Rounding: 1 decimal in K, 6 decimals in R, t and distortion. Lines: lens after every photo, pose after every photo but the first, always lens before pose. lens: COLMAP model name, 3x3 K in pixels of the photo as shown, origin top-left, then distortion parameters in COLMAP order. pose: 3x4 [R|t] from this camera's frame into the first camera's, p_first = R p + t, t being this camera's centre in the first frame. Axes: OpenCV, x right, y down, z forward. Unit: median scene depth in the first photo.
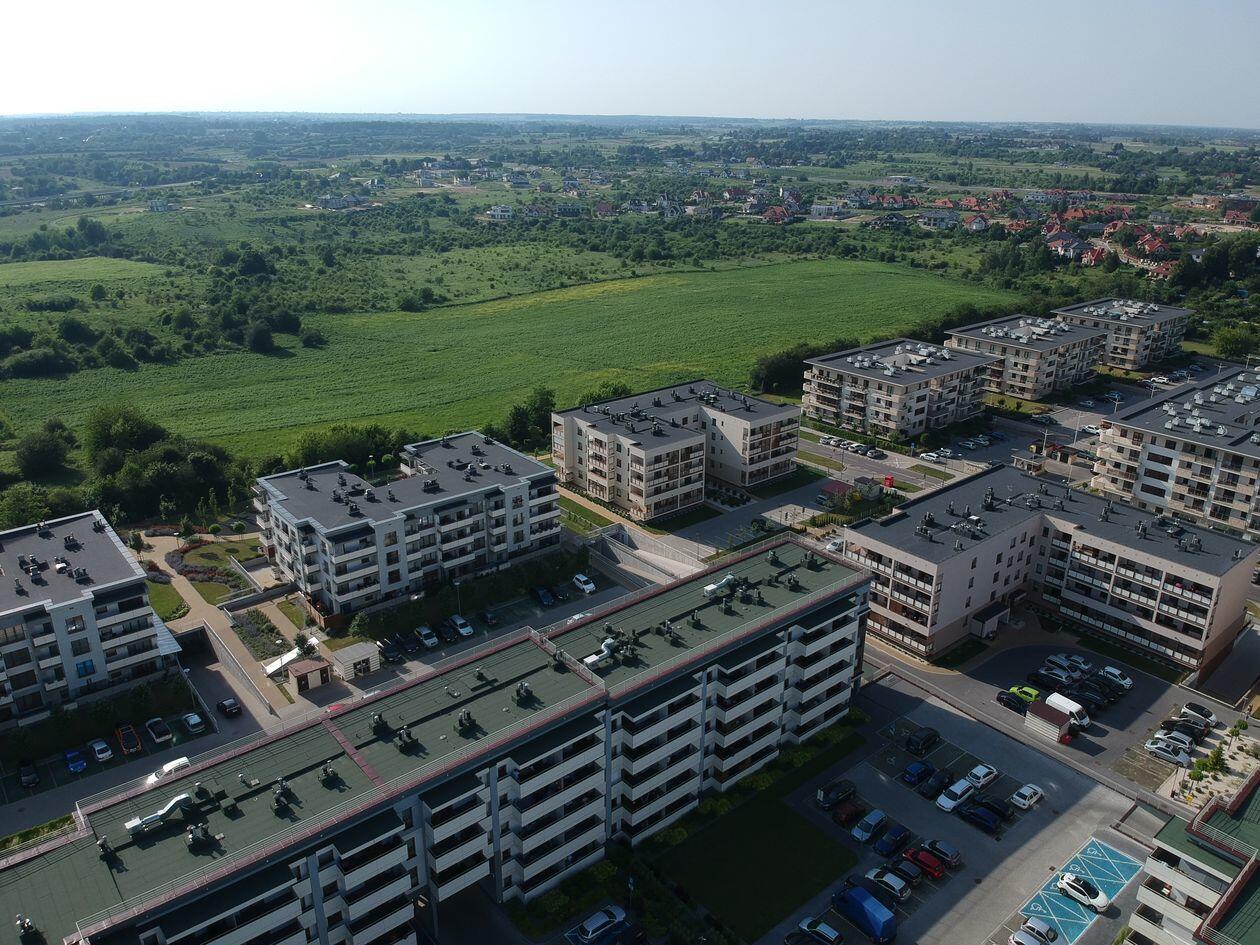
lens RADIAL K [[922.7, 0, 630.0], [0, 922.7, 472.5], [0, 0, 1]] dist [0.096380, -0.163345]
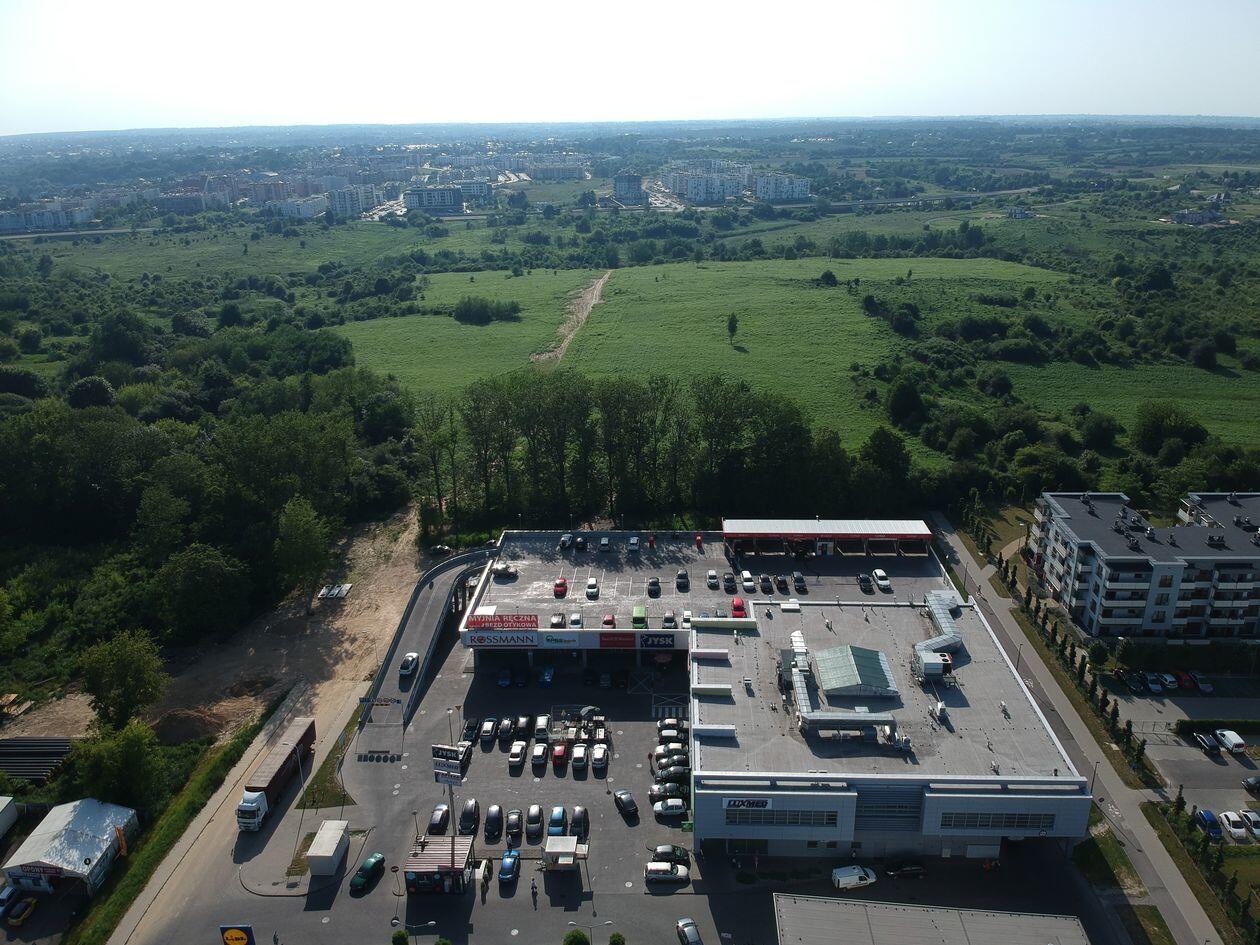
lens RADIAL K [[926.5, 0, 646.1], [0, 926.5, 473.7], [0, 0, 1]] dist [0.092266, -0.162042]
pose [[0.744599, 0.221637, -0.629642, -0.075516], [-0.223326, 0.971625, 0.077917, 0.018696], [0.629045, 0.082599, 0.772968, -0.082482]]
